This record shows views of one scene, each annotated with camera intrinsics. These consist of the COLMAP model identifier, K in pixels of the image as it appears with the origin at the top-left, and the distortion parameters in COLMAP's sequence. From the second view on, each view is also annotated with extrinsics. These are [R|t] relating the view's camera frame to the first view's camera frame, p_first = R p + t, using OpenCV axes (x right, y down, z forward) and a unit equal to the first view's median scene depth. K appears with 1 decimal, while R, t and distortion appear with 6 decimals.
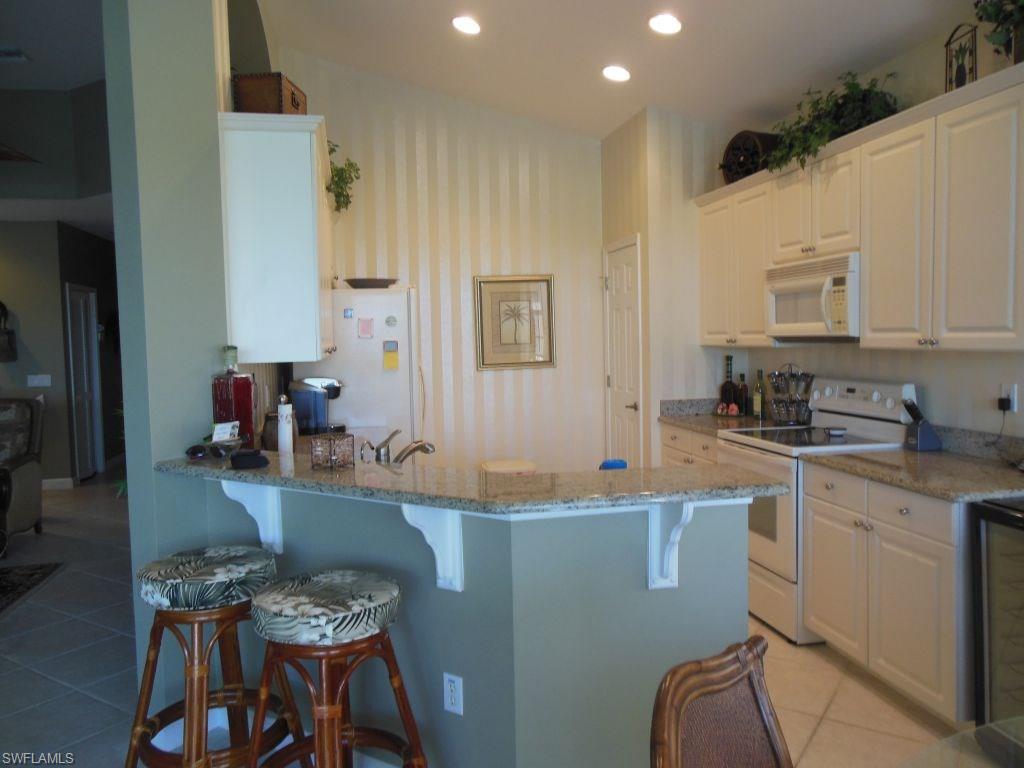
lens RADIAL K [[789.3, 0, 512.0], [0, 789.3, 384.0], [0, 0, 1]] dist [-0.052334, 0.115264]
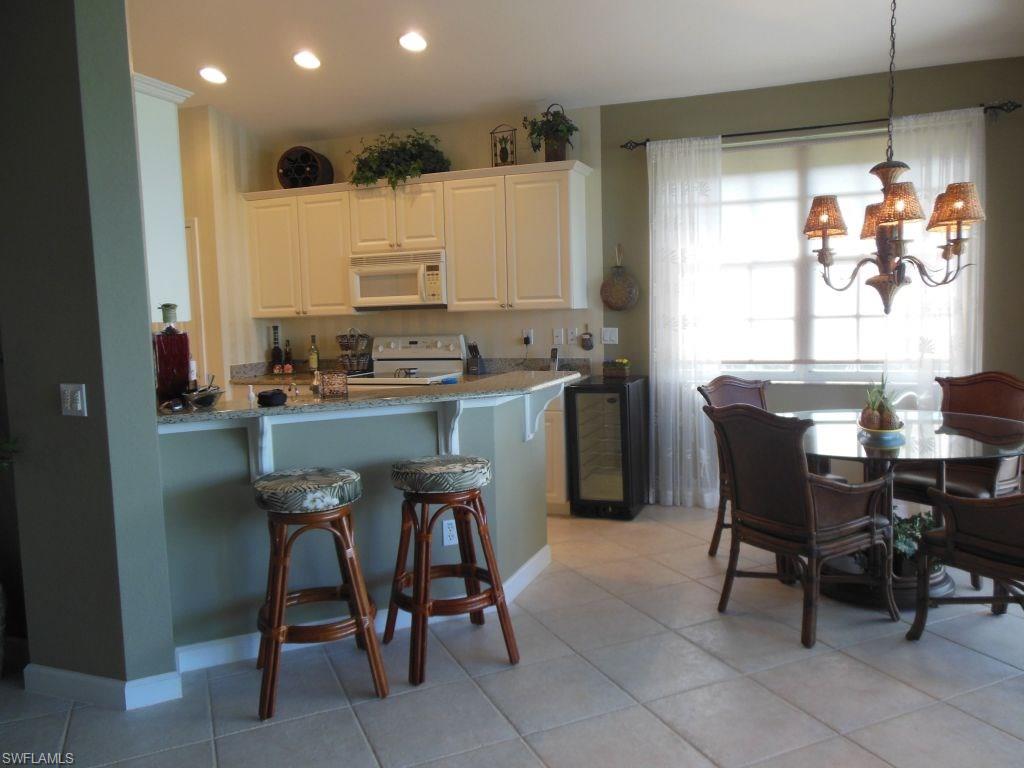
lens RADIAL K [[789.3, 0, 512.0], [0, 789.3, 384.0], [0, 0, 1]] dist [-0.052334, 0.115264]
pose [[0.547904, -0.080708, 0.832639, -0.673956], [0.070969, 0.996231, 0.049865, 0.023777], [-0.833525, 0.031770, 0.551567, 0.030646]]
